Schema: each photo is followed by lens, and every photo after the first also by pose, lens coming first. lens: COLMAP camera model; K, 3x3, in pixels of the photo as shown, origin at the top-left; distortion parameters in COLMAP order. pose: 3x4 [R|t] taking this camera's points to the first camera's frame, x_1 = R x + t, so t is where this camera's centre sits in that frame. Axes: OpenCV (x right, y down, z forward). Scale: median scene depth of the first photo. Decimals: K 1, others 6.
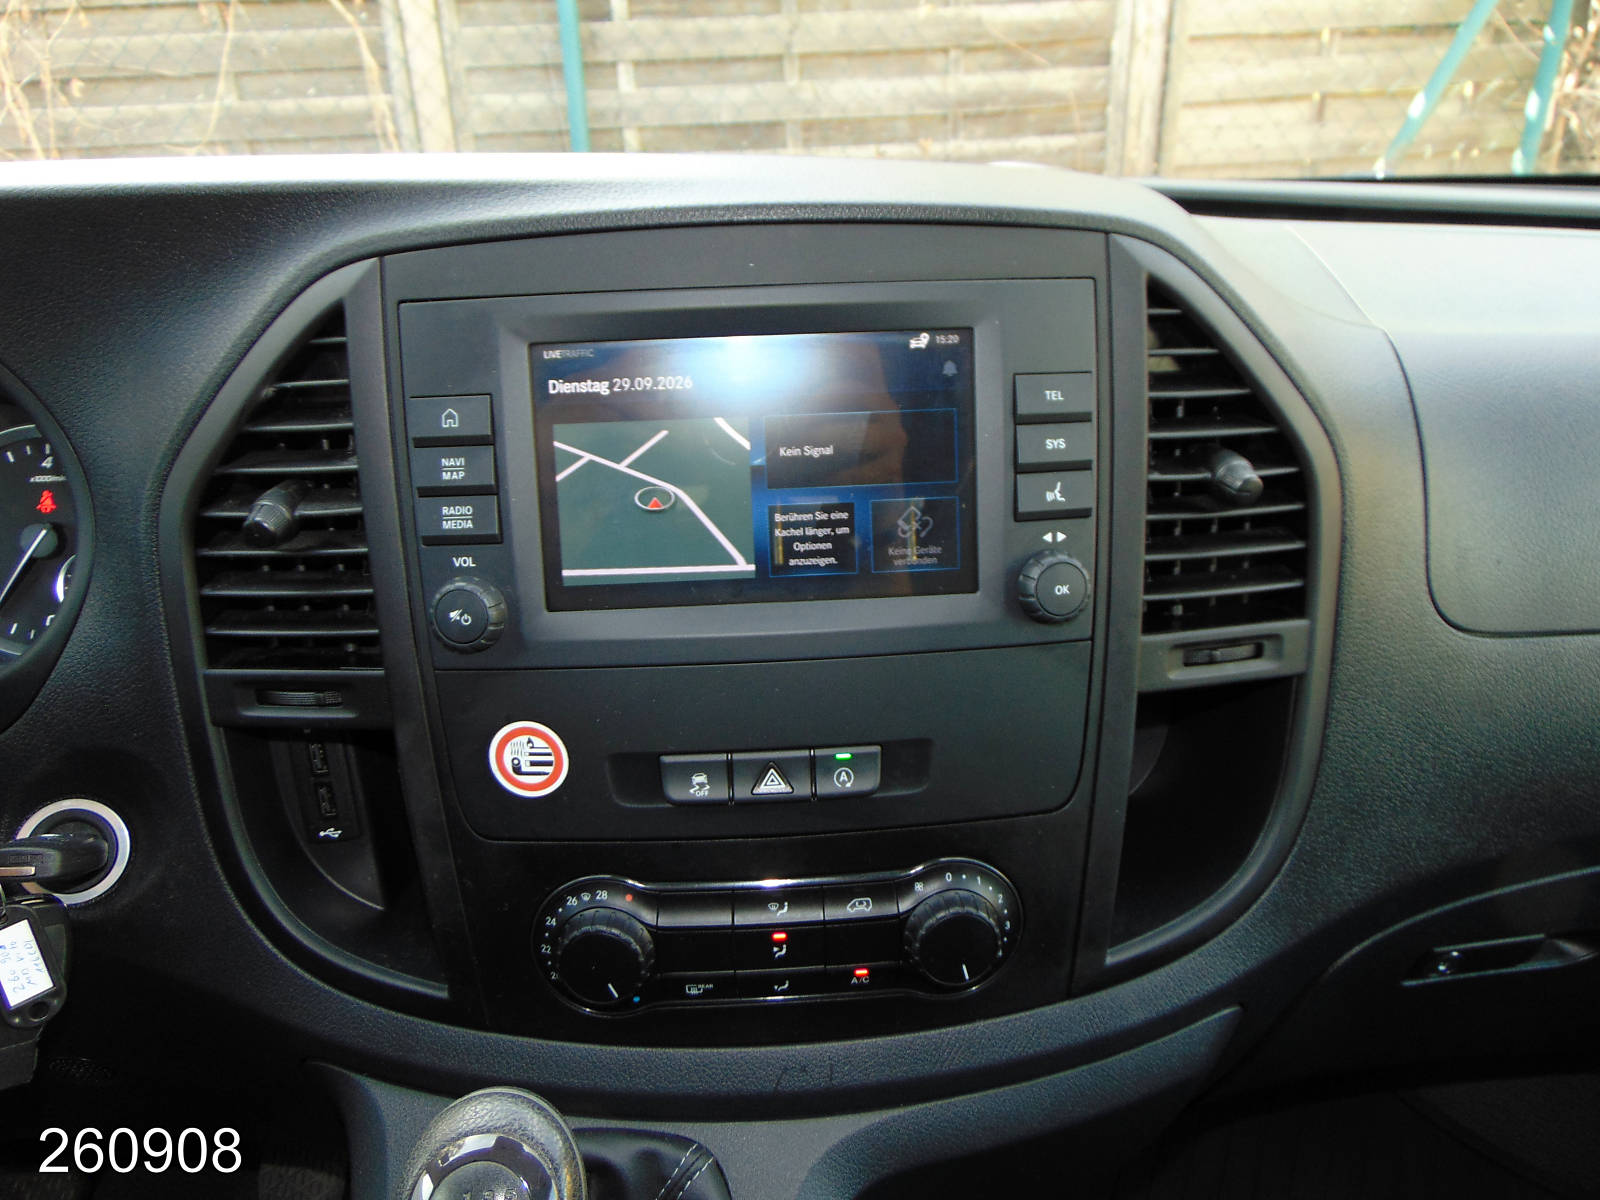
lens RADIAL K [[1173.7, 0, 800.0], [0, 1173.7, 600.0], [0, 0, 1]] dist [-0.034238, 0.109927]
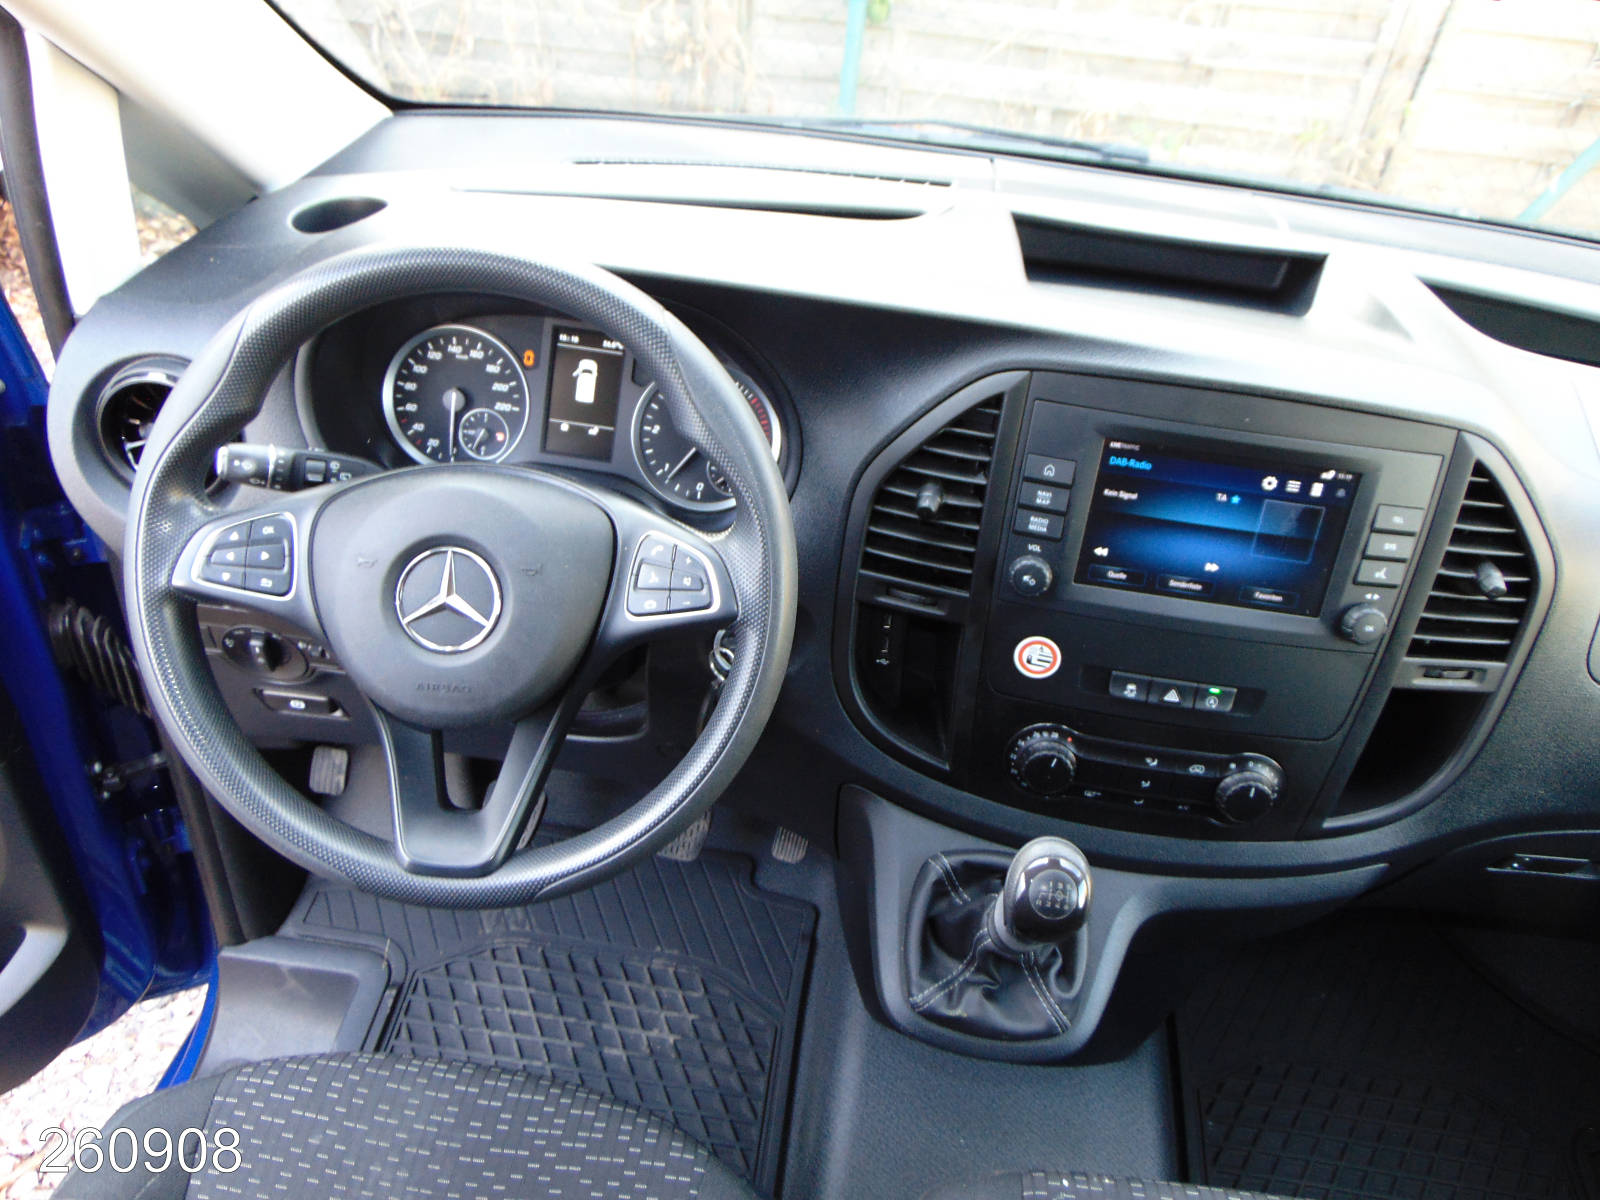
lens RADIAL K [[1173.7, 0, 800.0], [0, 1173.7, 600.0], [0, 0, 1]] dist [-0.034238, 0.109927]
pose [[0.980107, 0.192878, -0.046781, -0.515969], [-0.178315, 0.959259, 0.219147, -0.271024], [0.087144, -0.206446, 0.974570, -0.737497]]
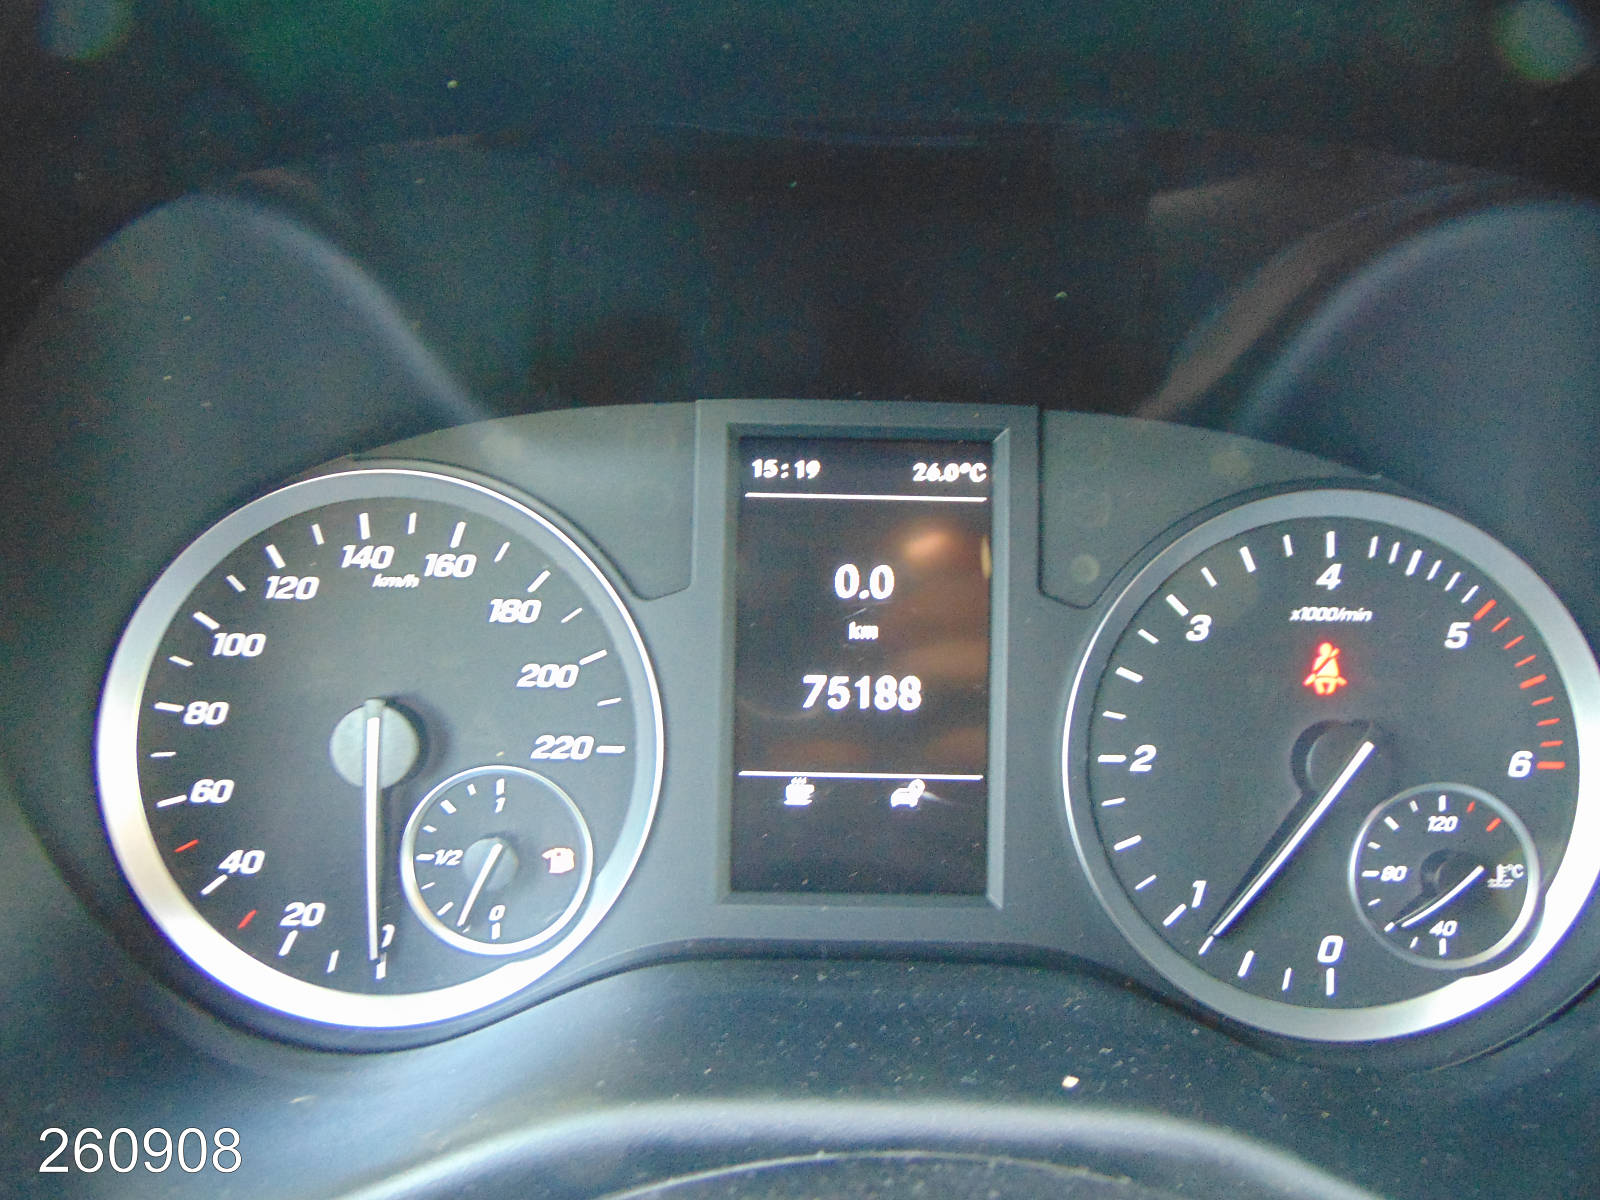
lens RADIAL K [[1150.8, 0, 800.0], [0, 1150.8, 600.0], [0, 0, 1]] dist [-0.035993, -0.000562]
pose [[0.998054, 0.059011, -0.020170, -1.074662], [-0.059234, 0.998187, -0.010665, -0.121108], [0.019504, 0.011839, 0.999740, 0.765888]]
